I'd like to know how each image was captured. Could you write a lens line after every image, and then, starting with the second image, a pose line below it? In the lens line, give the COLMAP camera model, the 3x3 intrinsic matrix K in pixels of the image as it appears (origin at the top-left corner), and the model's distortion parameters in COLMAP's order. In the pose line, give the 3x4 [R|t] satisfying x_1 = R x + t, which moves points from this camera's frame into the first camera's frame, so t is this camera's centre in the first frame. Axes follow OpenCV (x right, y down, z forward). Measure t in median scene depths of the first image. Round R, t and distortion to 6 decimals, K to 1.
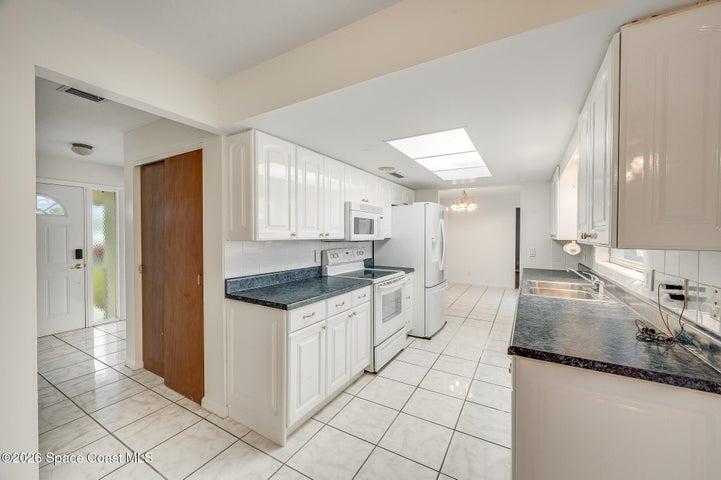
lens RADIAL K [[288.8, 0, 363.9], [0, 288.8, 239.0], [0, 0, 1]] dist [0.002280, -0.000773]
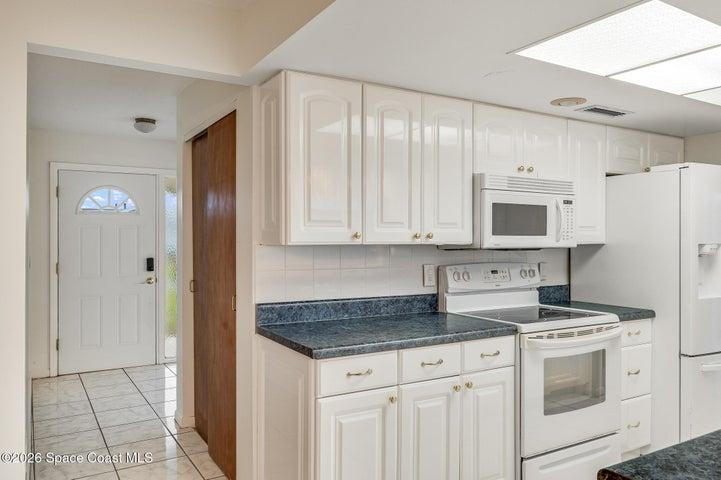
lens RADIAL K [[552.1, 0, 356.9], [0, 552.1, 241.3], [0, 0, 1]] dist [0.001258, 0.008467]
pose [[0.876331, 0.000345, -0.481710, 0.238386], [-0.006604, 0.999914, -0.011298, 0.007015], [0.481665, 0.013082, 0.876258, 0.010513]]
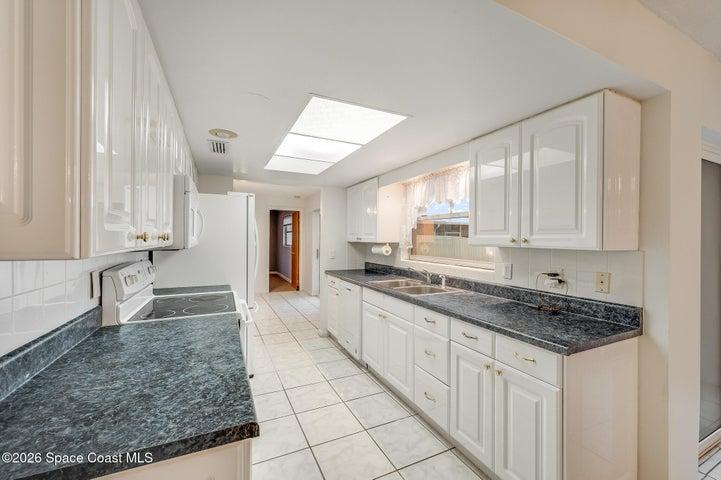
lens RADIAL K [[297.2, 0, 364.1], [0, 297.2, 237.9], [0, 0, 1]] dist [0.000750, 0.000023]
pose [[0.562200, 0.002832, 0.826996, -0.322524], [0.008518, 0.999921, -0.009214, -0.005390], [-0.826957, 0.012224, 0.562132, 0.415769]]
